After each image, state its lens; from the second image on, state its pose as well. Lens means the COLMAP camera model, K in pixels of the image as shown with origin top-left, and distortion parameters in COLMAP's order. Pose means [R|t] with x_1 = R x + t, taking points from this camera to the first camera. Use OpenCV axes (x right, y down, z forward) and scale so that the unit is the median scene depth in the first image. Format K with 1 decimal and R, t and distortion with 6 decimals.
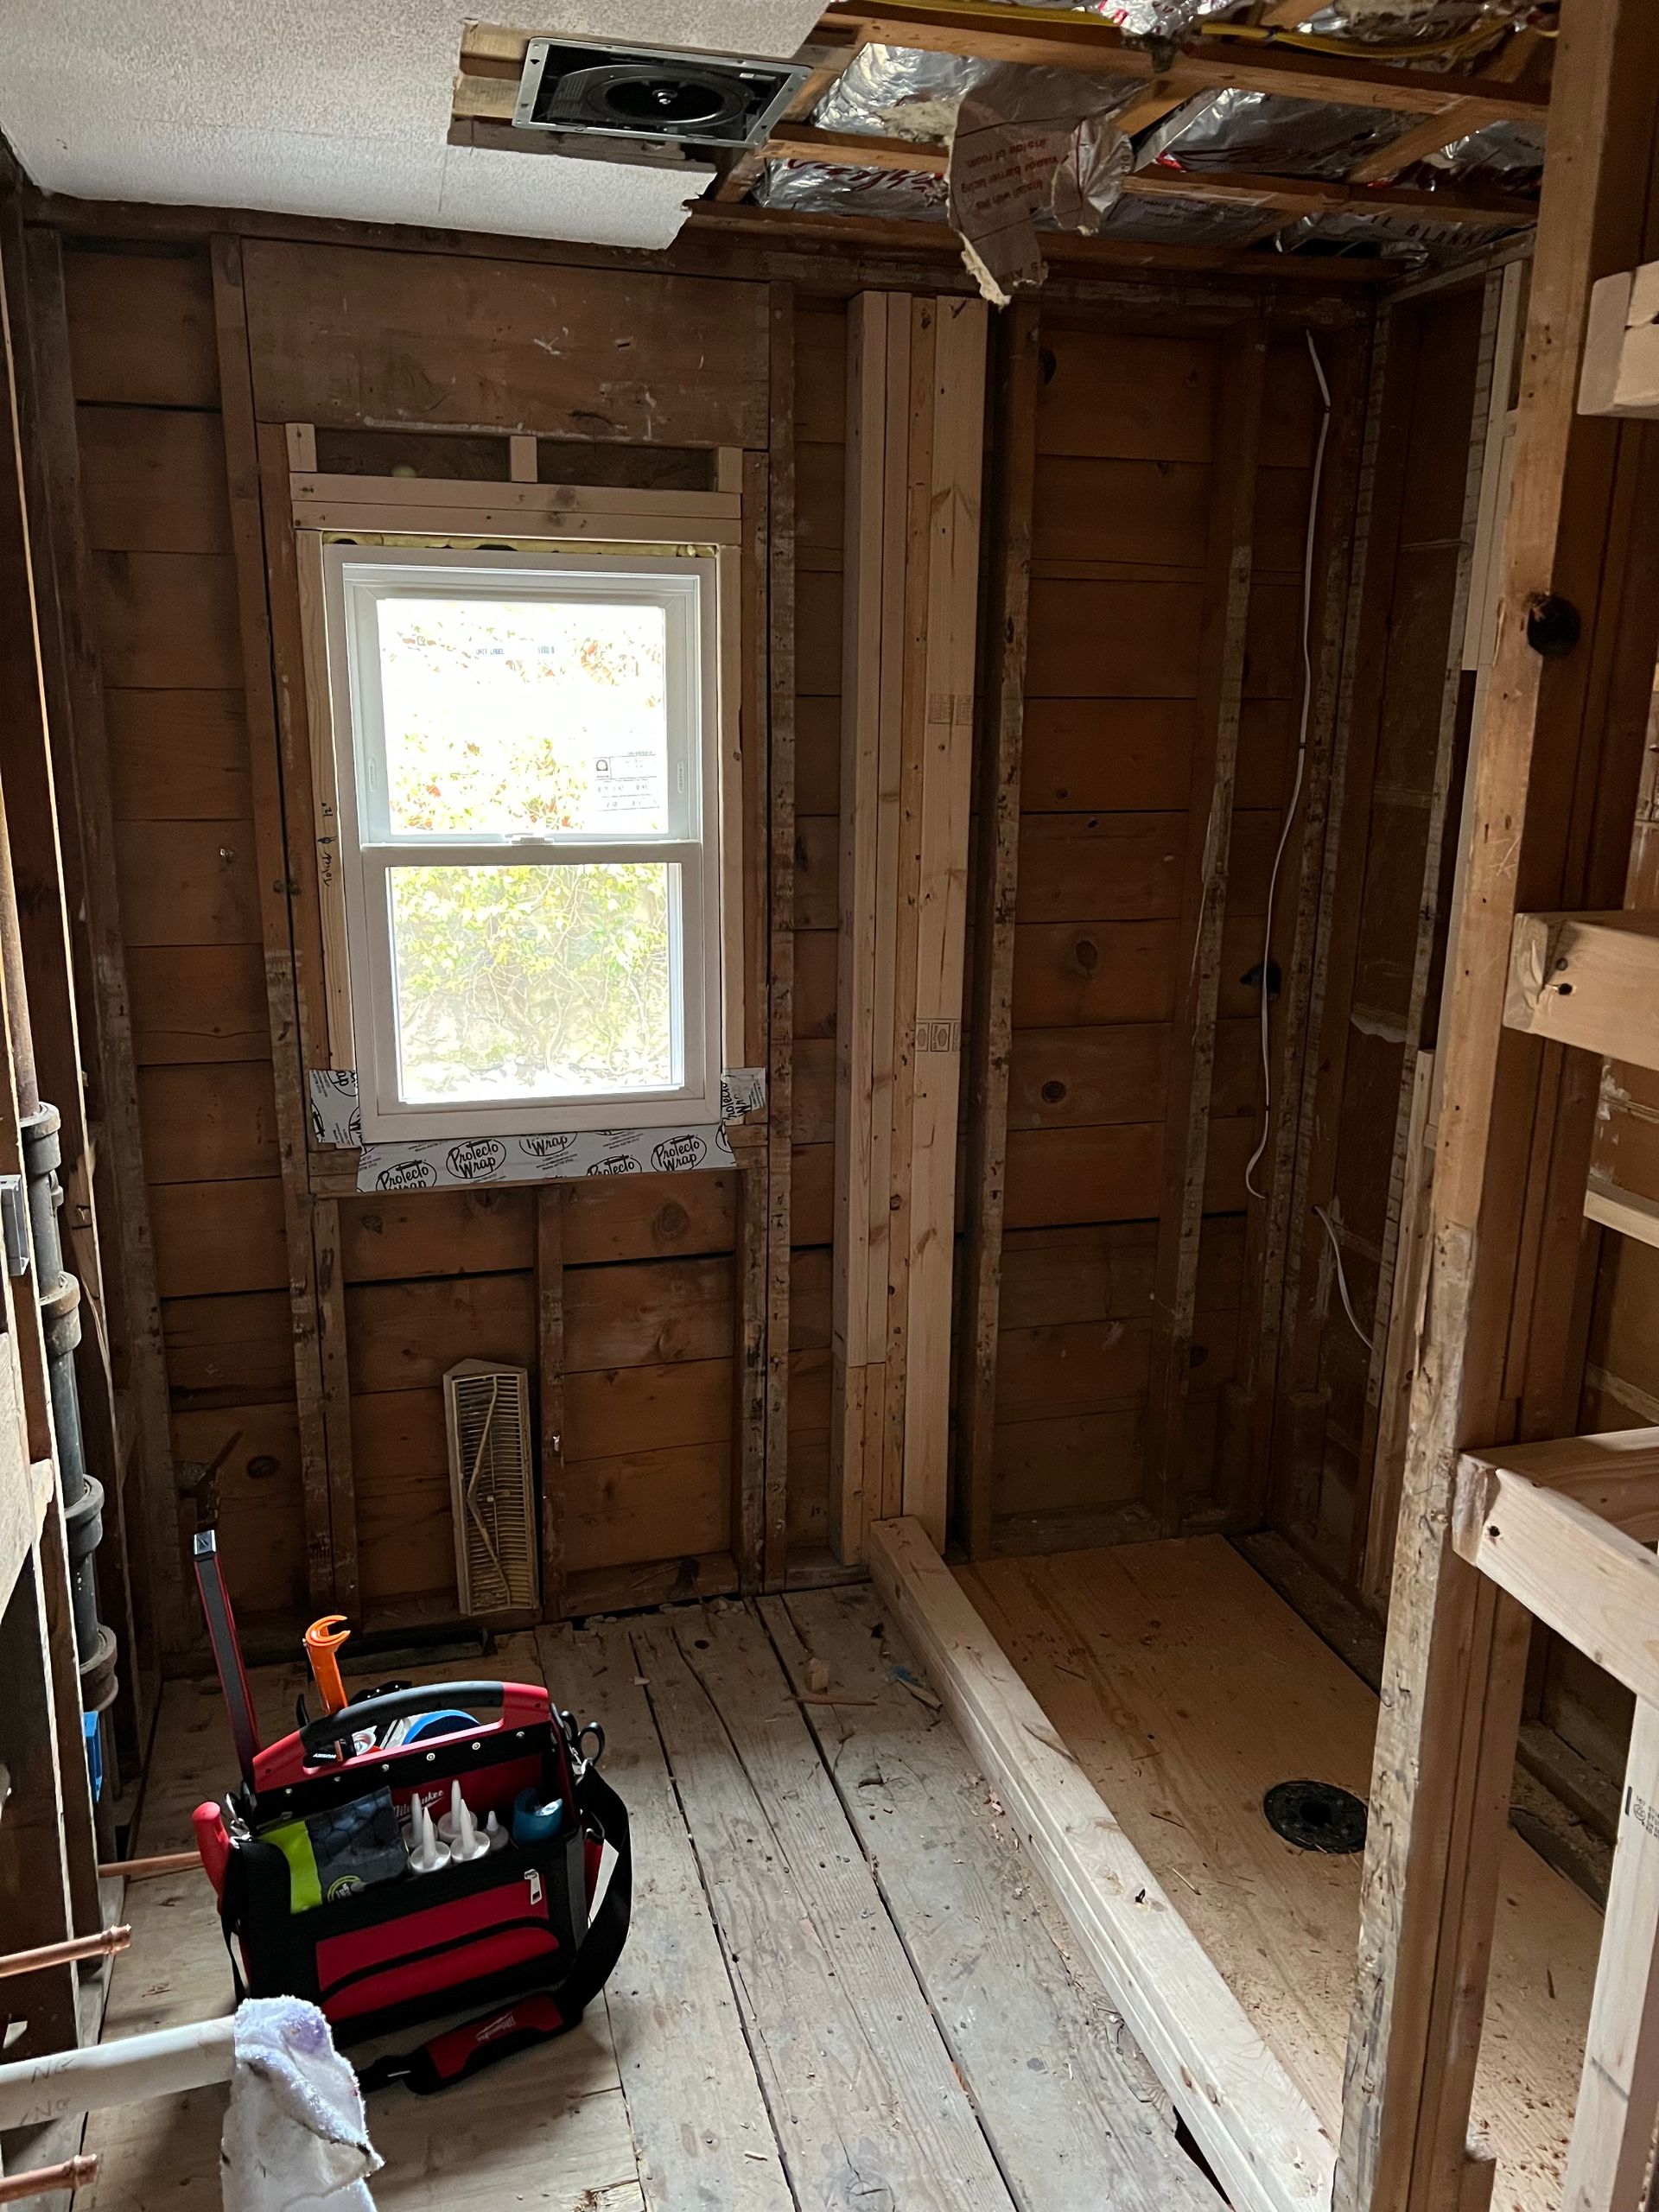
lens RADIAL K [[1679.0, 0, 814.4], [0, 1679.0, 1116.2], [0, 0, 1]] dist [0.064211, -0.087830]
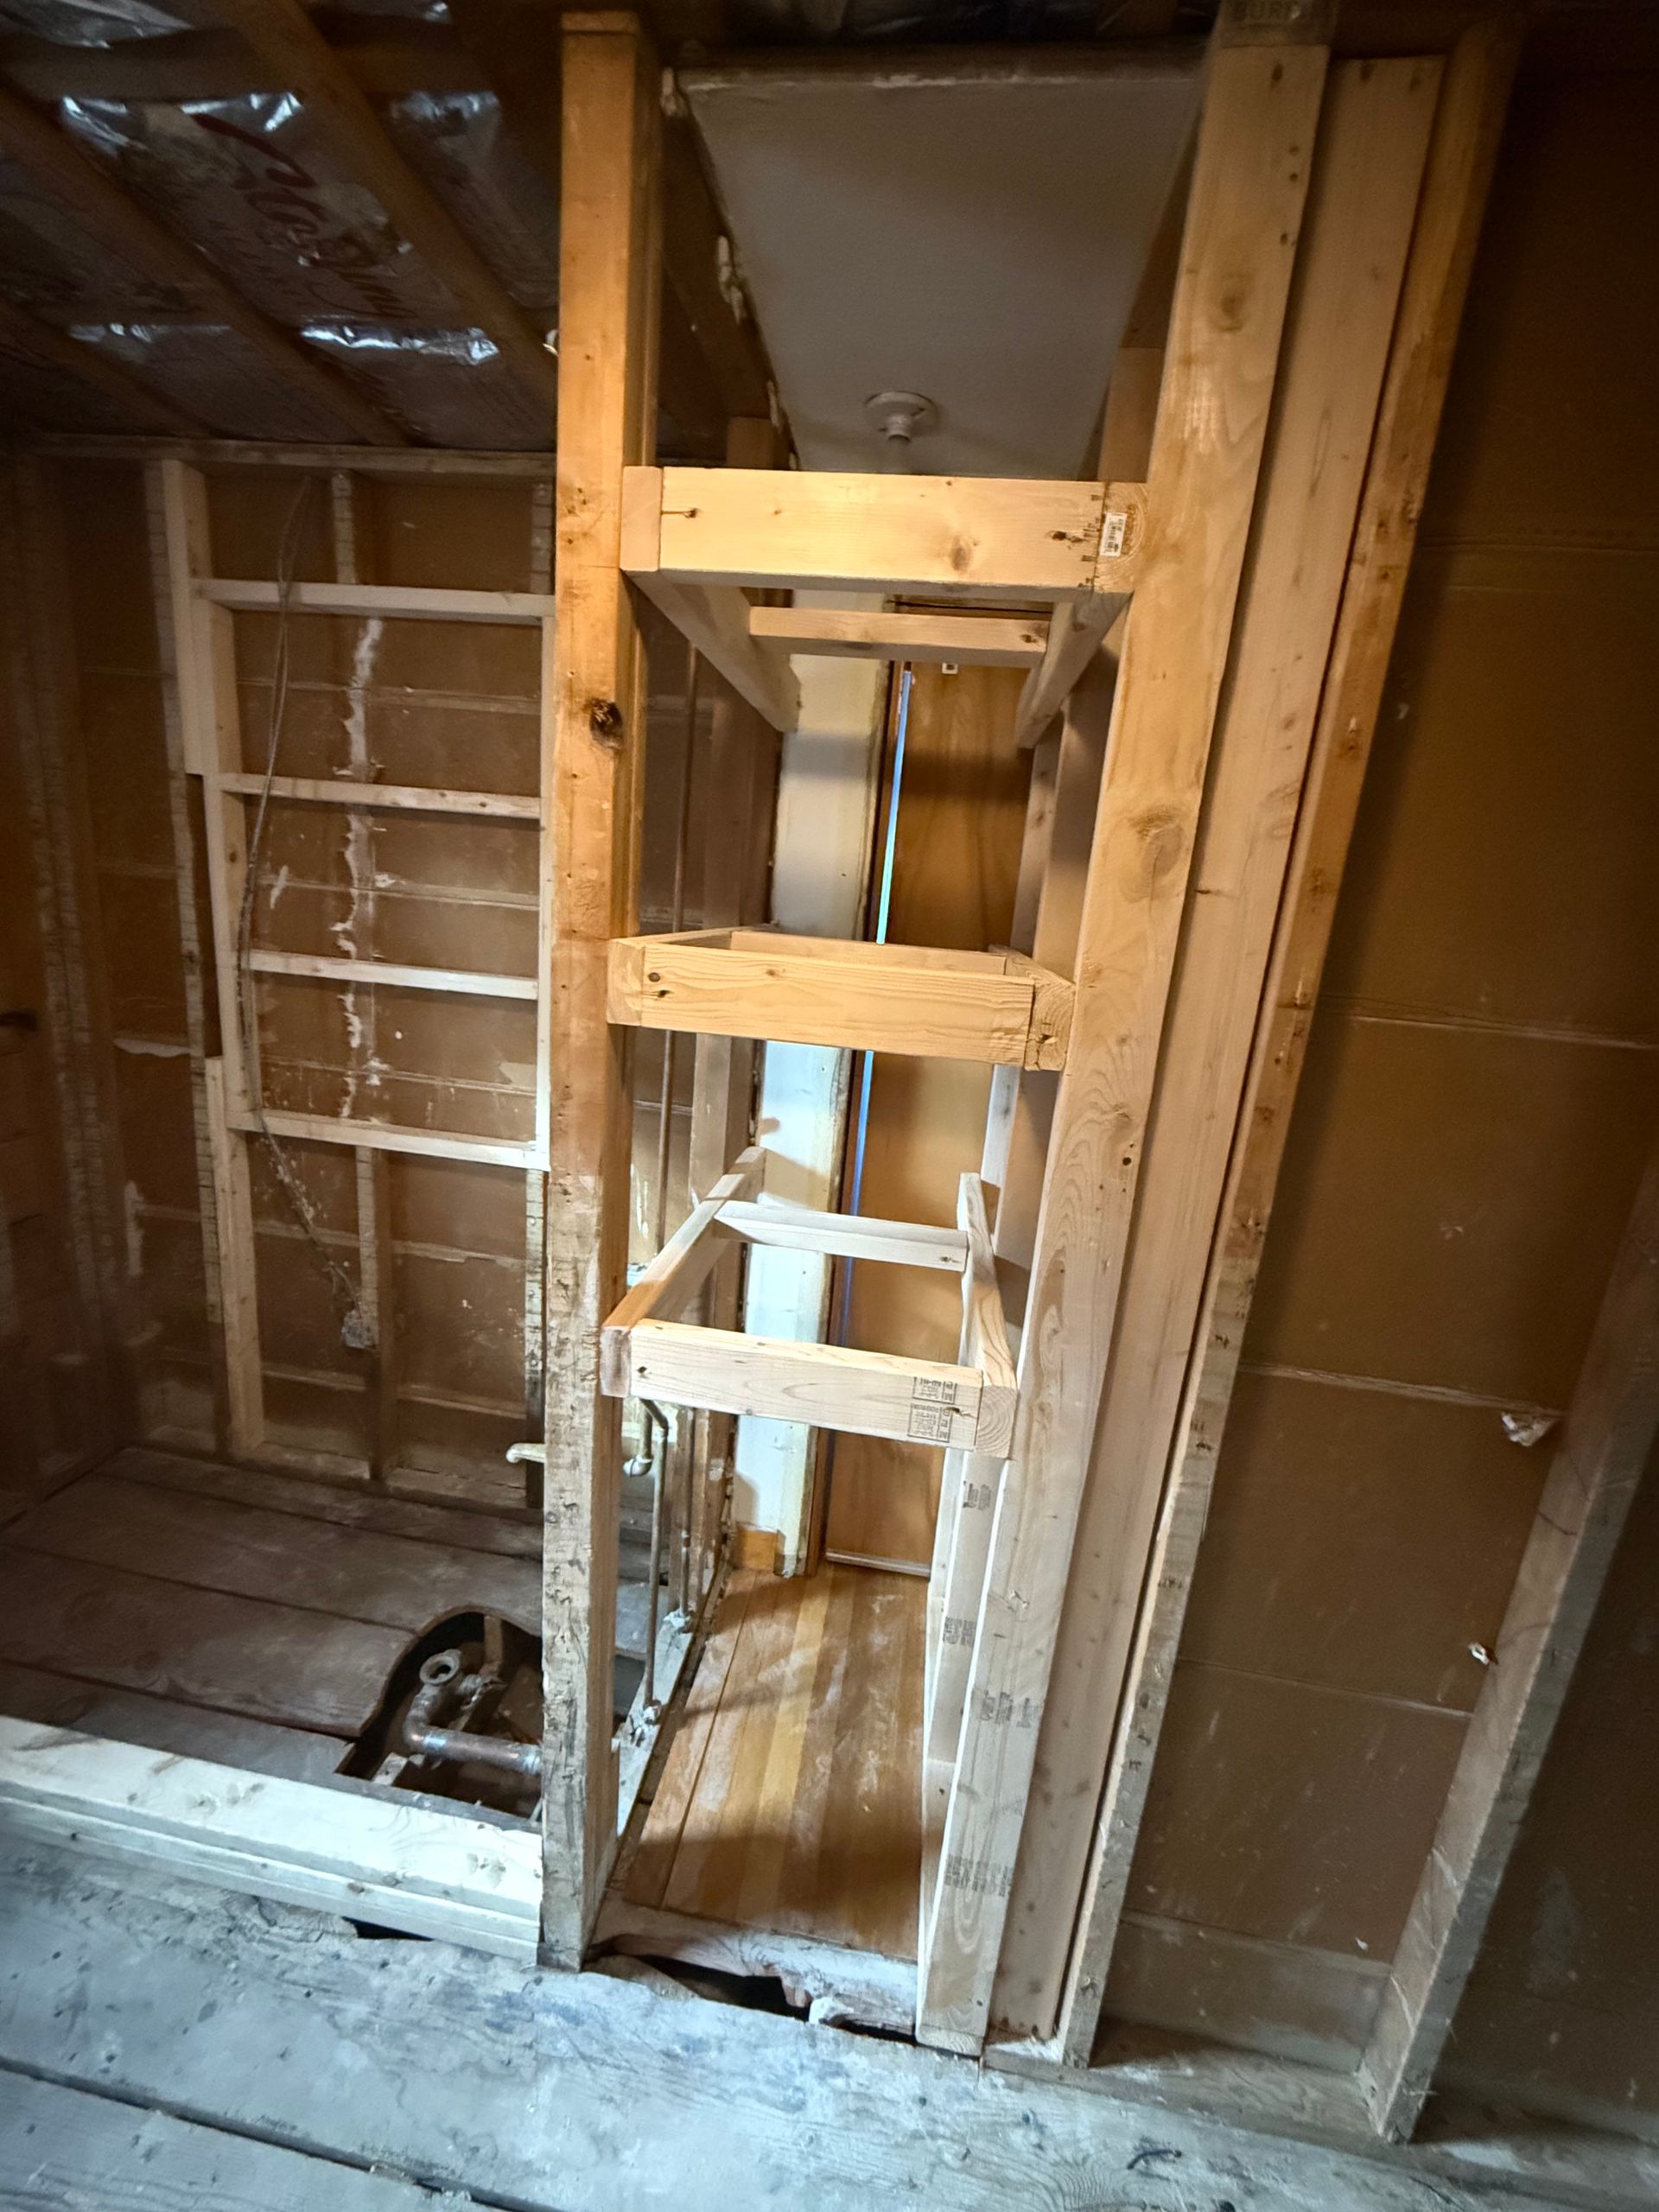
lens RADIAL K [[882.2, 0, 832.0], [0, 882.2, 1099.2], [0, 0, 1]] dist [-0.001733, 0.000197]
pose [[0.390947, -0.185493, 0.901528, -0.098600], [0.147868, 0.979417, 0.137396, -0.034750], [-0.908458, 0.079592, 0.410329, 0.295540]]
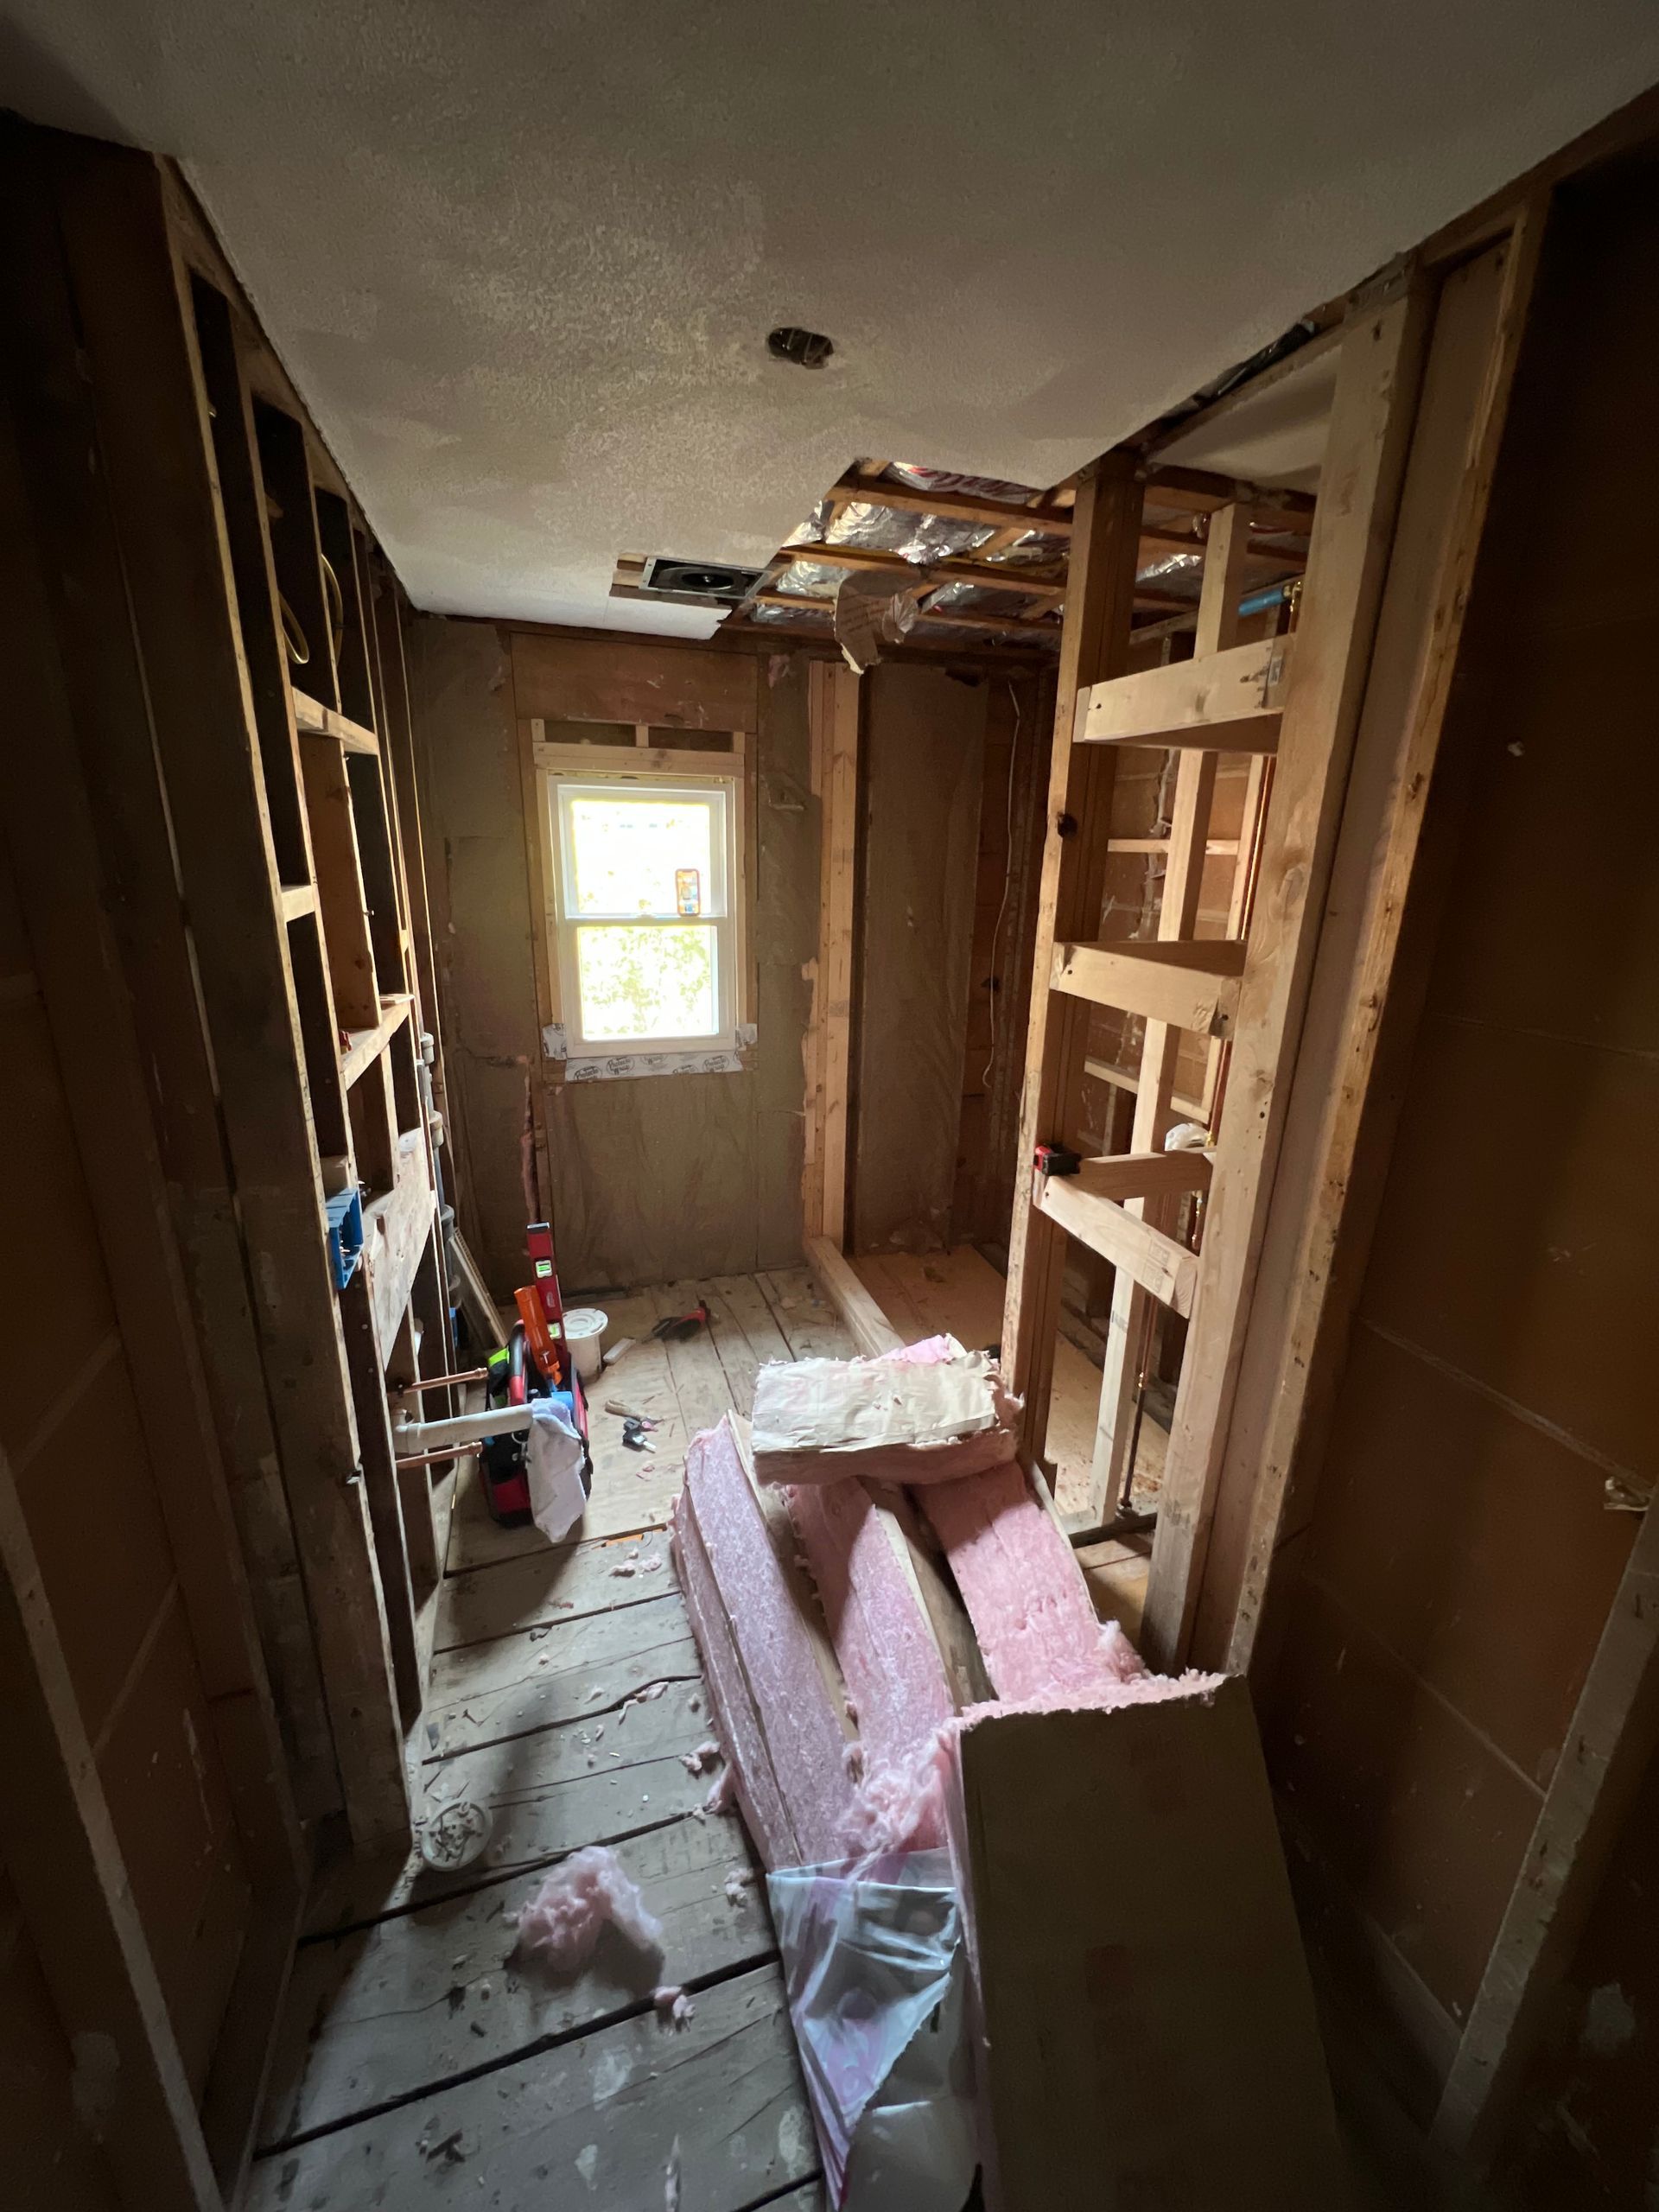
lens RADIAL K [[882.2, 0, 832.0], [0, 882.2, 1099.2], [0, 0, 1]] dist [-0.001733, 0.000197]
pose [[0.998817, -0.001817, 0.048591, 0.013826], [0.000170, 0.999426, 0.033868, 0.035494], [-0.048624, -0.033820, 0.998244, -0.150865]]
